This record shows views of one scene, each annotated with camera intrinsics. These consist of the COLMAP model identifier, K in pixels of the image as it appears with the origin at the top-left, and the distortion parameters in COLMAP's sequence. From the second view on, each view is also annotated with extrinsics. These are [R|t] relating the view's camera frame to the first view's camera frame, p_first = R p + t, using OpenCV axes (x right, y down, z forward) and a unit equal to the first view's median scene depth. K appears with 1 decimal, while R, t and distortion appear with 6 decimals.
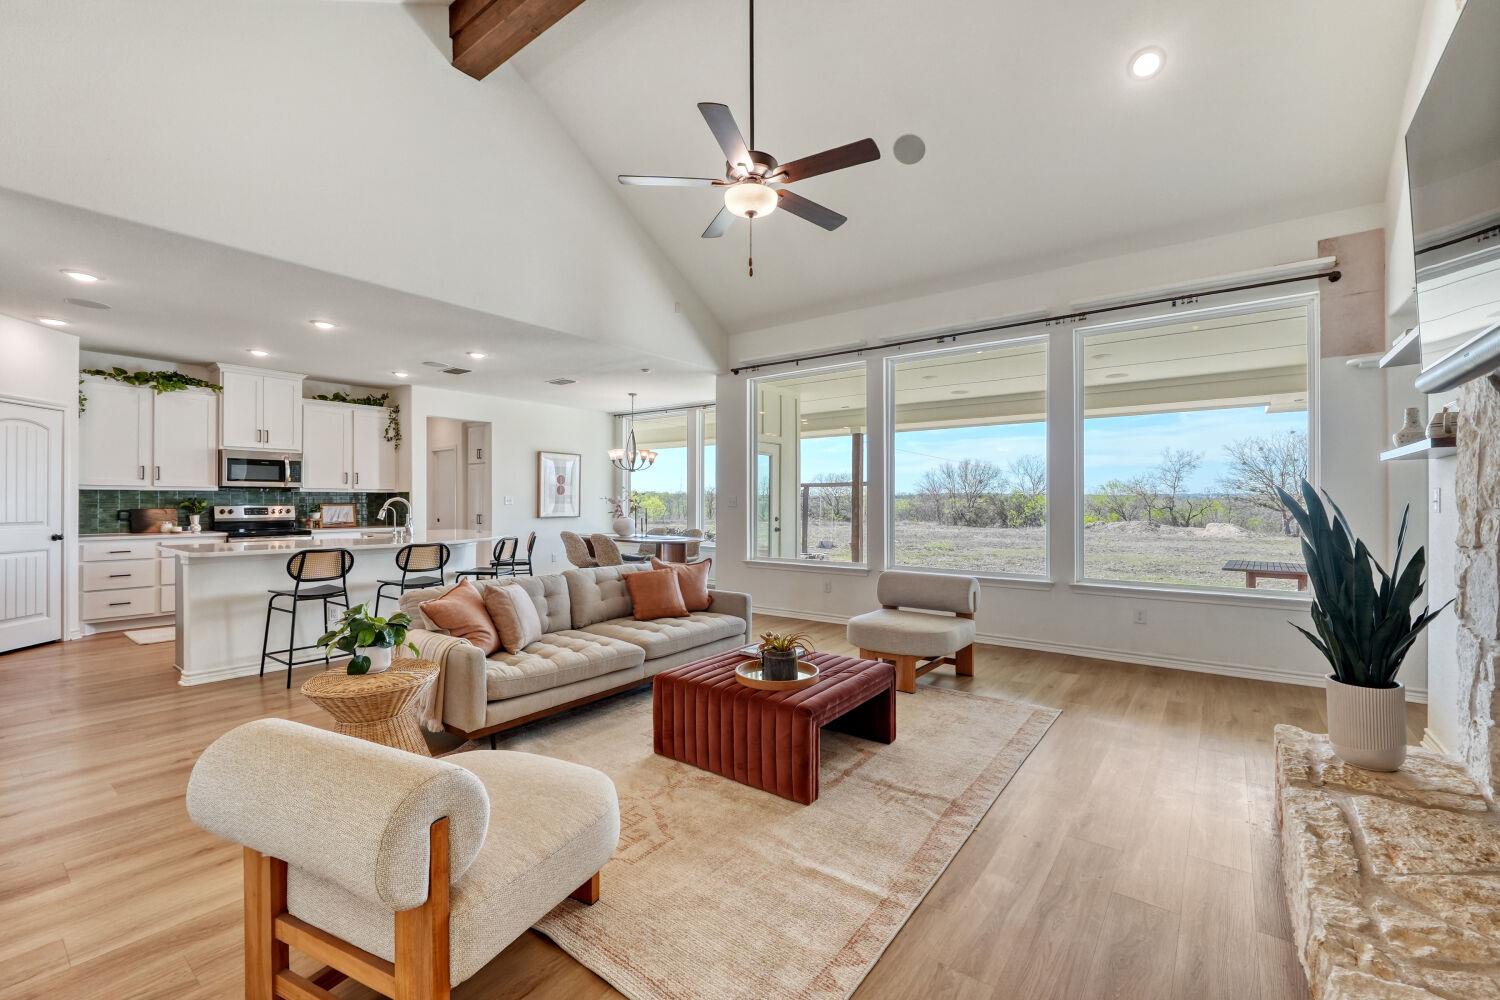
lens RADIAL K [[627.2, 0, 750.0], [0, 627.2, 500.0], [0, 0, 1]] dist [0.016440, 0.000075]
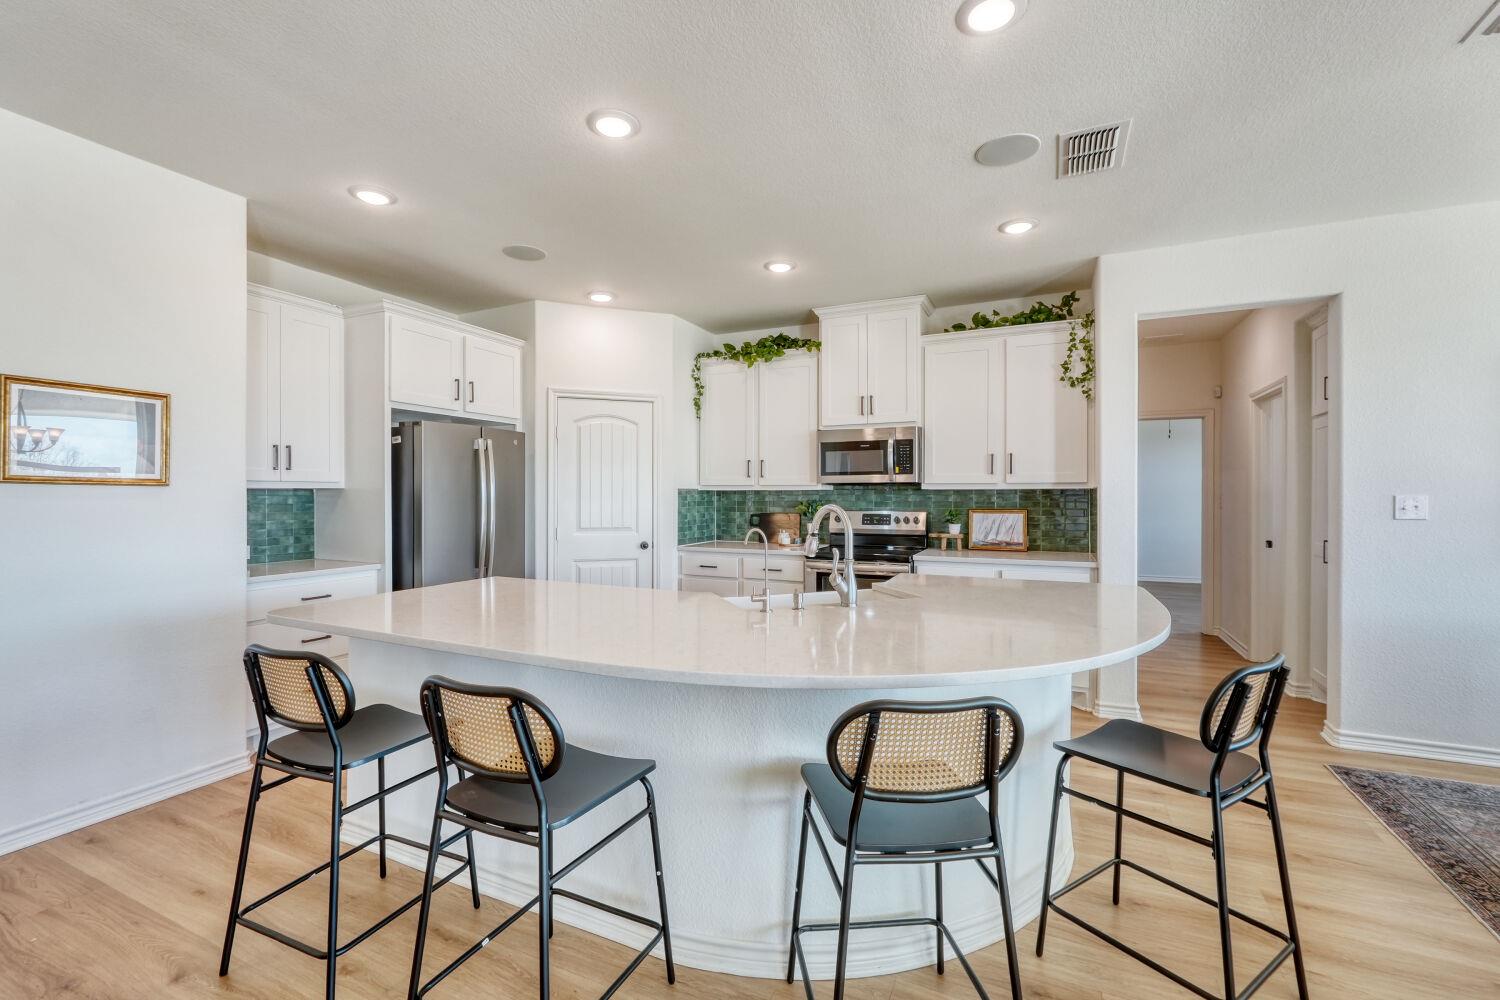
lens RADIAL K [[631.6, 0, 750.0], [0, 631.6, 500.0], [0, 0, 1]] dist [0.000298, 0.000002]
pose [[0.195256, 0.009226, -0.980709, -0.149465], [0.003120, 0.999945, 0.010028, -0.010076], [0.980747, -0.005018, 0.195216, 0.742676]]
